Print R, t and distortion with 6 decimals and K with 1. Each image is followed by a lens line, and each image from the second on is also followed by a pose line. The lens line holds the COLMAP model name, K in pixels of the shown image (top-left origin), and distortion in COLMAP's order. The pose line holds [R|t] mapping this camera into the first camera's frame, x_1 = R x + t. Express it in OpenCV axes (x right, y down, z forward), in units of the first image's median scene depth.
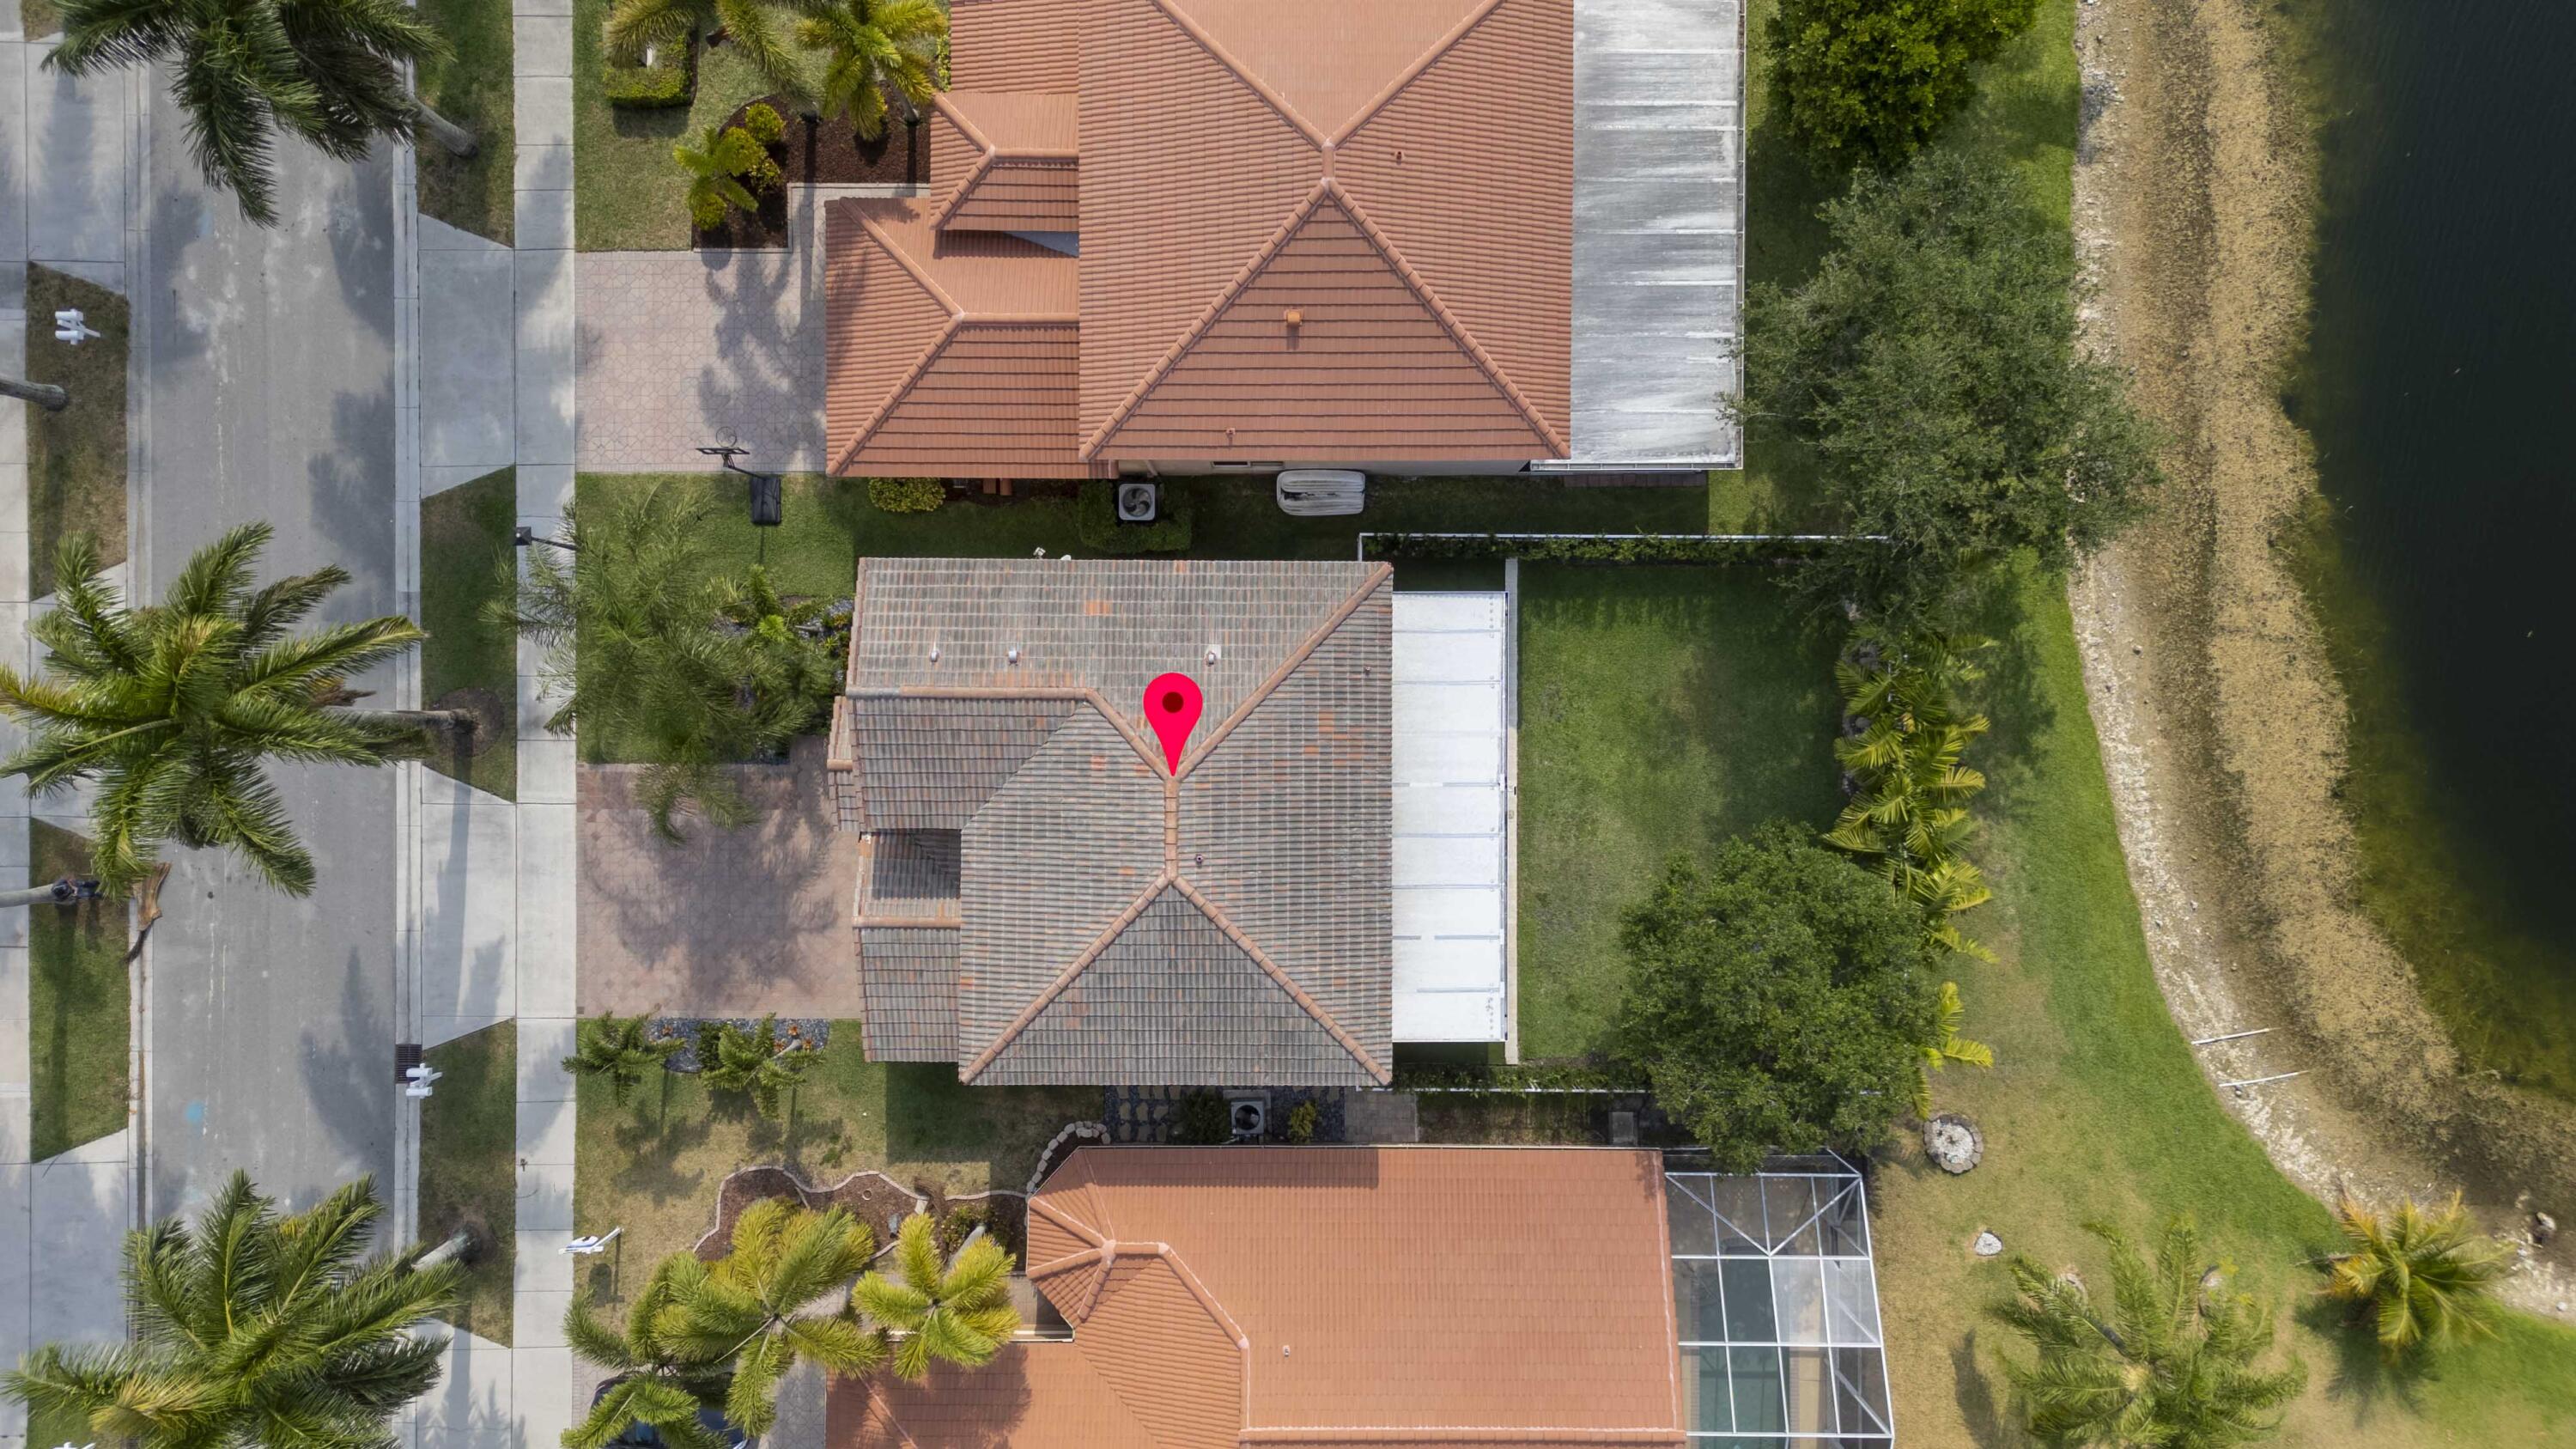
lens RADIAL K [[1808.5, 0, 1288.0], [0, 1808.5, 724.5], [0, 0, 1]] dist [0.000916, -0.049202]
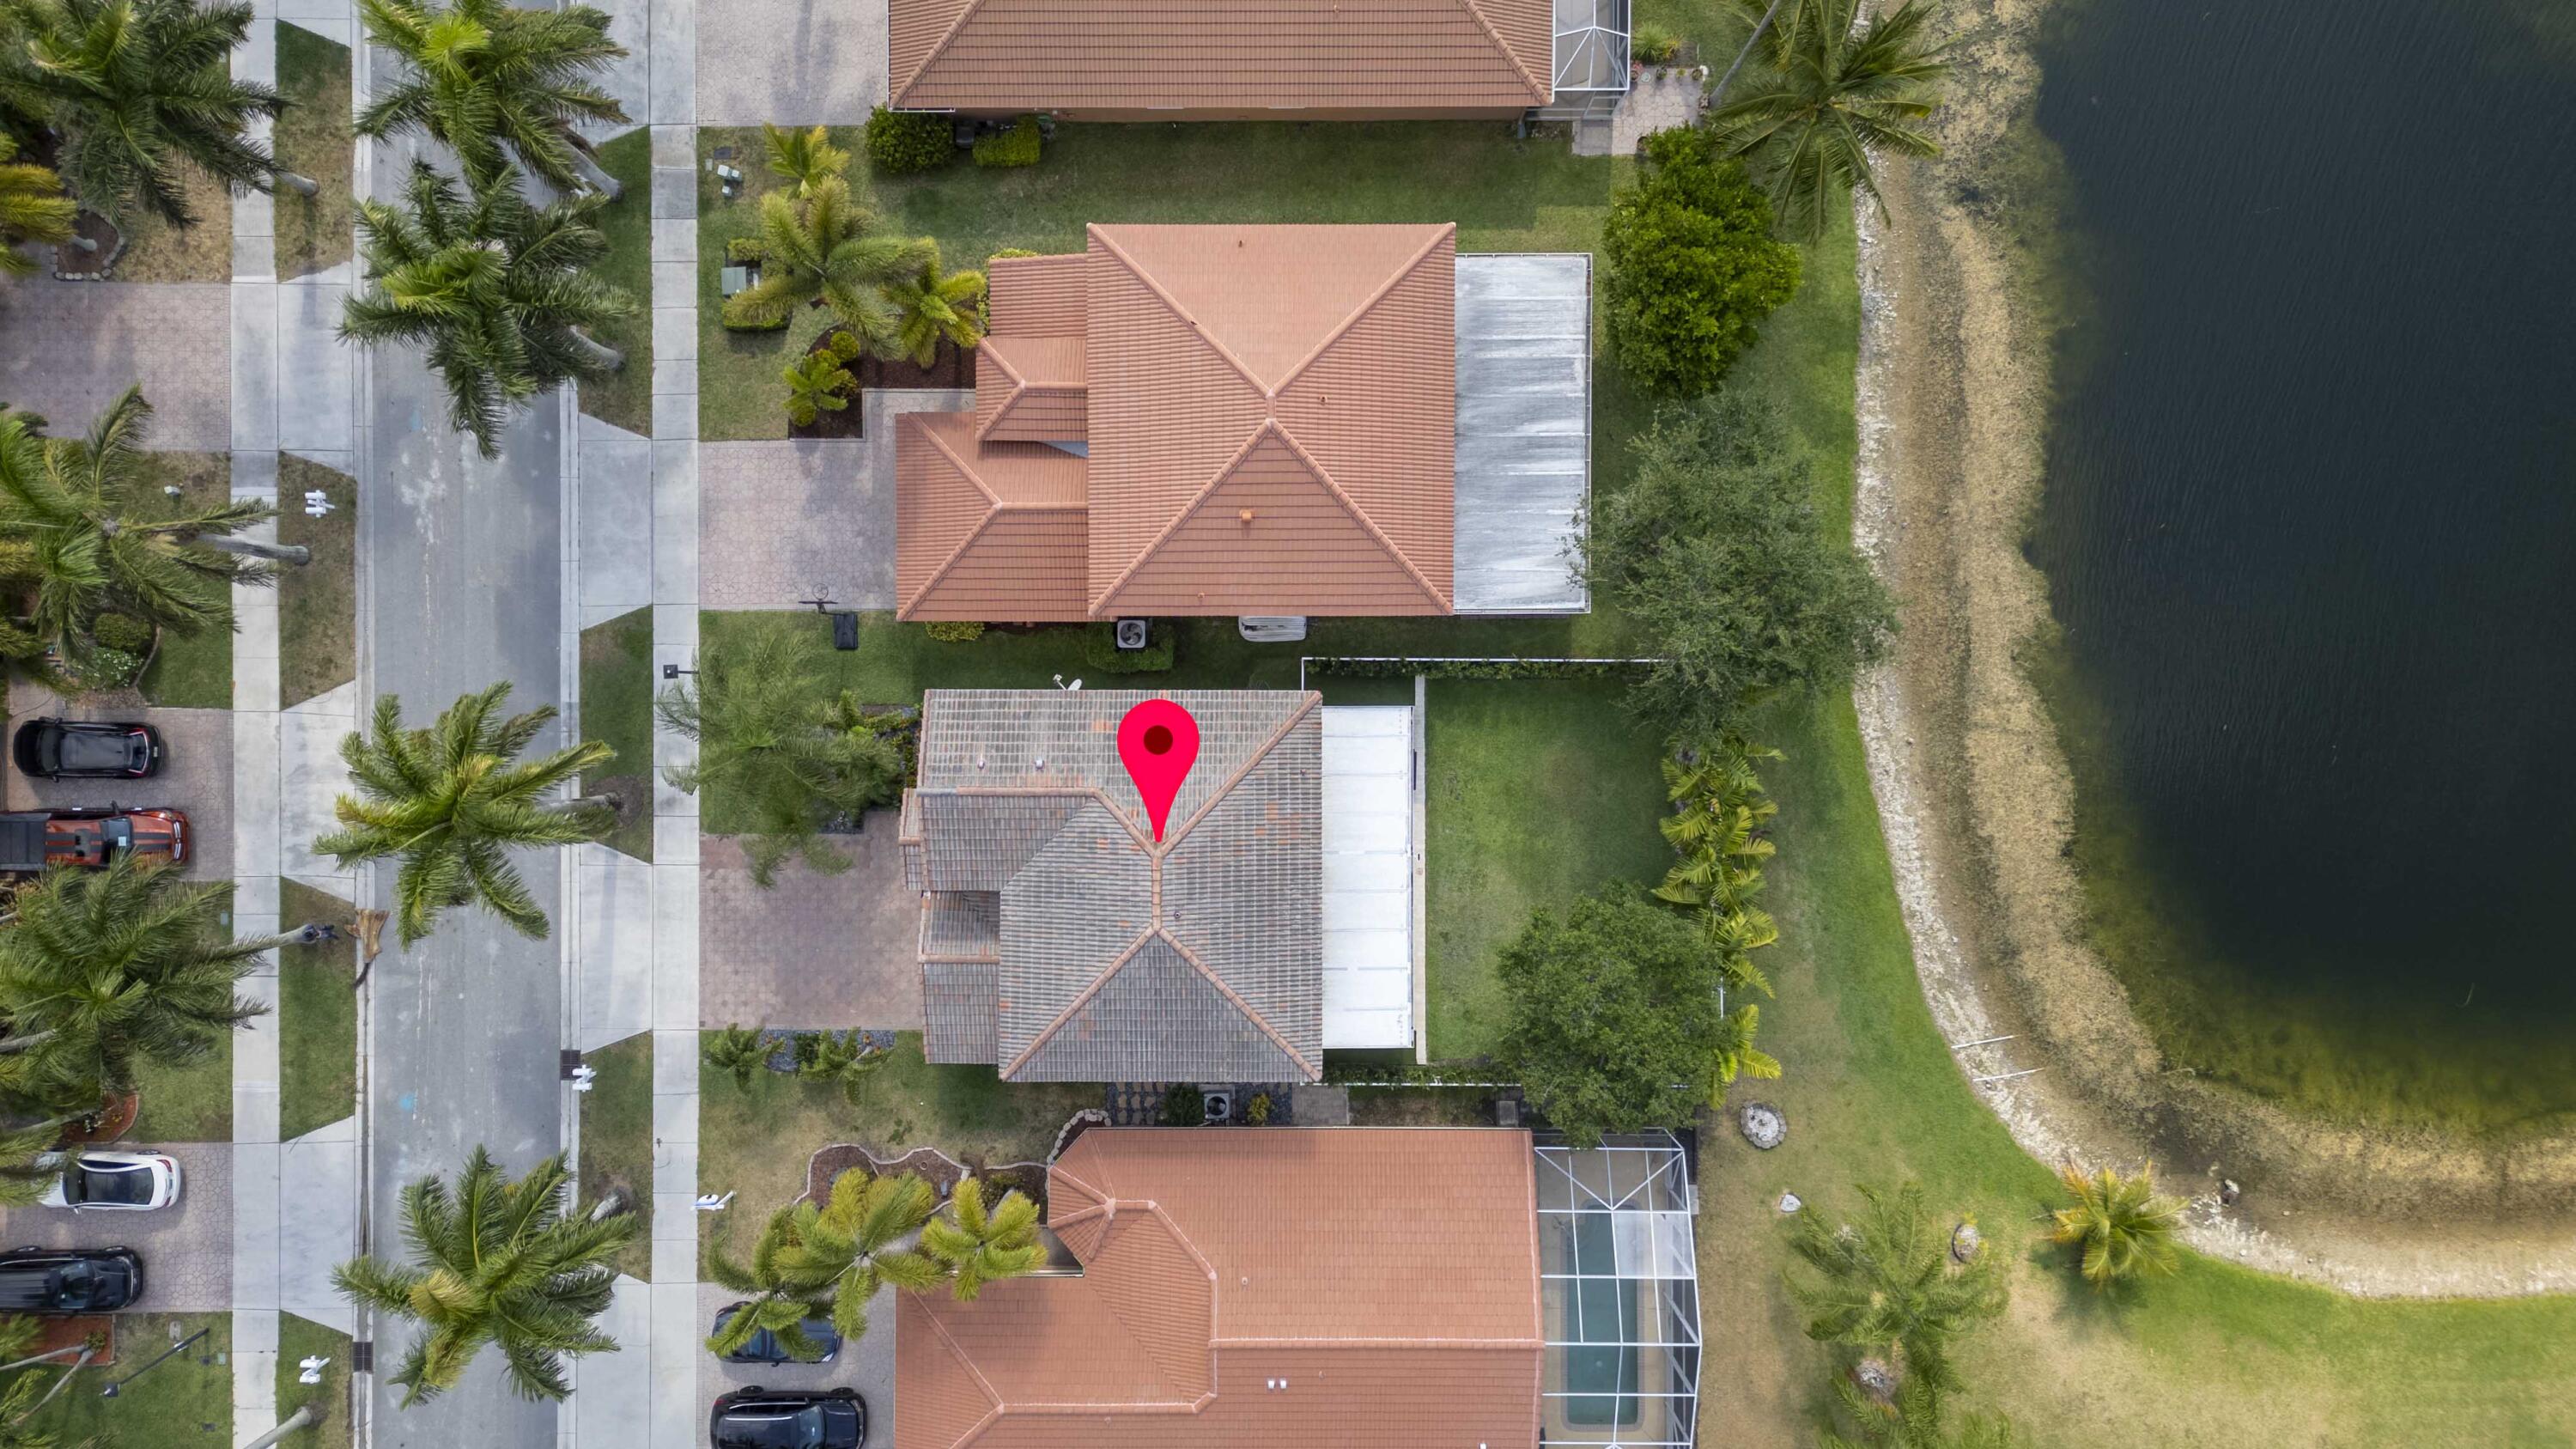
lens RADIAL K [[1761.8, 0, 1280.6], [0, 1761.8, 721.9], [0, 0, 1]] dist [0.003886, -0.091424]
pose [[0.999998, -0.001167, 0.001301, 0.022623], [0.001169, 0.999998, -0.001390, -0.057893], [-0.001299, 0.001391, 0.999998, -0.271982]]
